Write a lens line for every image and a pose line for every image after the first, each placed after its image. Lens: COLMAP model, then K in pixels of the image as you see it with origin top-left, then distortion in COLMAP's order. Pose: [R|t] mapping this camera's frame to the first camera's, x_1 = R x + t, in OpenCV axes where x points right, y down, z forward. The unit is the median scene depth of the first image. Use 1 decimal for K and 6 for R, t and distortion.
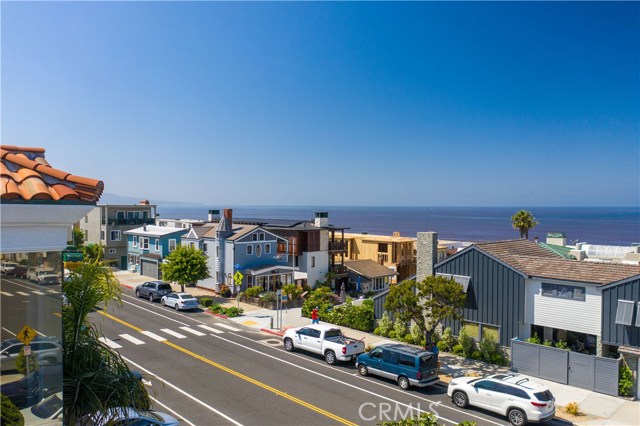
lens RADIAL K [[501.5, 0, 317.8], [0, 501.5, 215.7], [0, 0, 1]] dist [-0.030117, -0.001416]
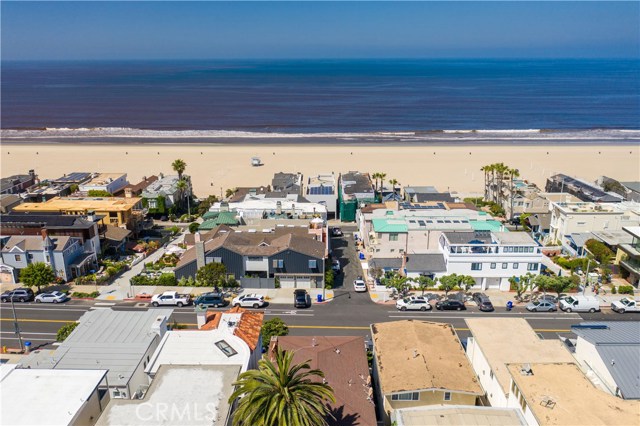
lens RADIAL K [[501.5, 0, 317.8], [0, 501.5, 215.7], [0, 0, 1]] dist [-0.030117, -0.001416]
pose [[0.703417, -0.215390, 0.677357, -1.137152], [0.014722, 0.957190, 0.289084, -0.893878], [-0.710625, -0.193375, 0.676475, -1.149017]]
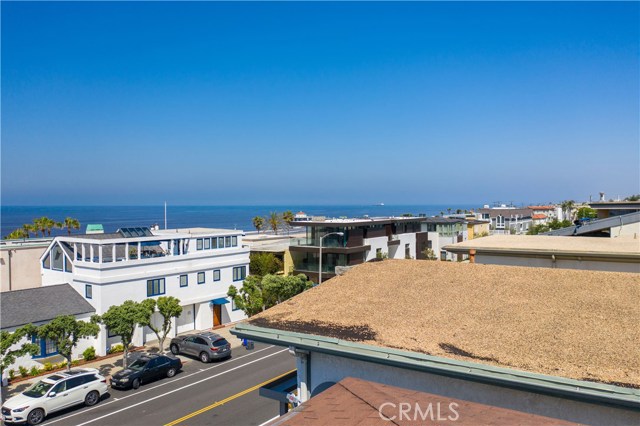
lens RADIAL K [[501.5, 0, 317.8], [0, 501.5, 215.7], [0, 0, 1]] dist [-0.030117, -0.001416]
pose [[-0.220040, -0.017153, 0.975340, -0.066655], [0.013236, 0.999701, 0.020567, -0.021915], [-0.975401, 0.017435, -0.219747, -0.089170]]
